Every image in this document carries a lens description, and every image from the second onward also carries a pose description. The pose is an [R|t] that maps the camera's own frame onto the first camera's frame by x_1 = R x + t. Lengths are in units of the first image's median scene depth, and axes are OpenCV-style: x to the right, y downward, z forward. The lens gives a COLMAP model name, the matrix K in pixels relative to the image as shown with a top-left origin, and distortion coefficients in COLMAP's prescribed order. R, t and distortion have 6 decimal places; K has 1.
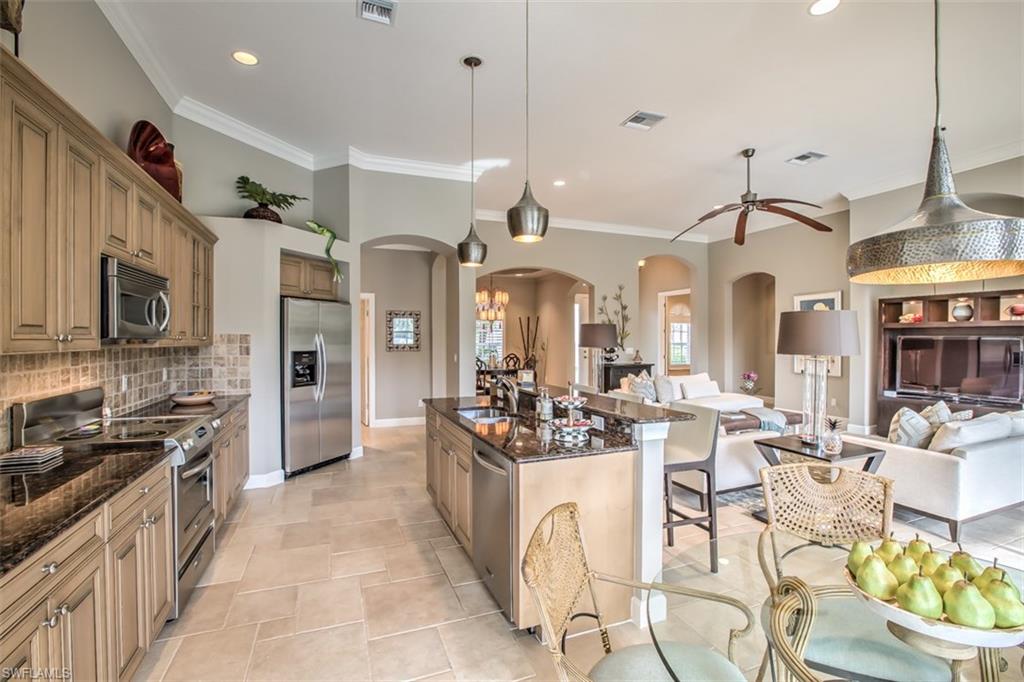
lens RADIAL K [[460.1, 0, 515.6], [0, 460.1, 341.9], [0, 0, 1]] dist [-0.051997, 0.016184]
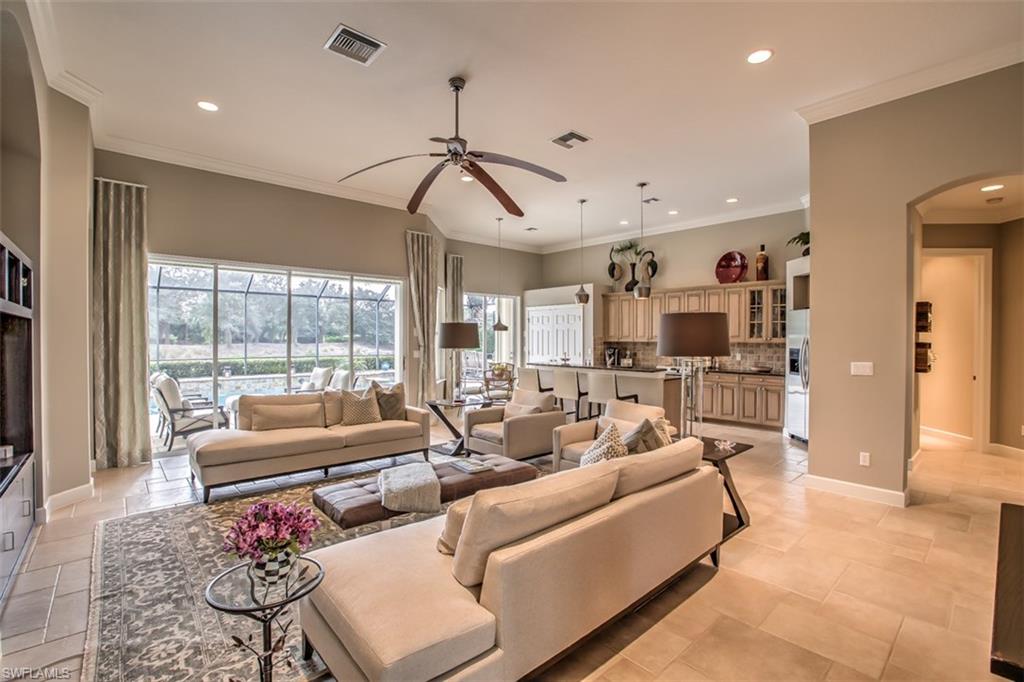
lens RADIAL K [[460.1, 0, 515.6], [0, 460.1, 341.9], [0, 0, 1]] dist [-0.051997, 0.016184]
pose [[-0.938991, 0.002328, -0.343933, 0.793417], [-0.003489, 0.999861, 0.016293, -0.019433], [0.343923, 0.016499, -0.938853, 2.017092]]
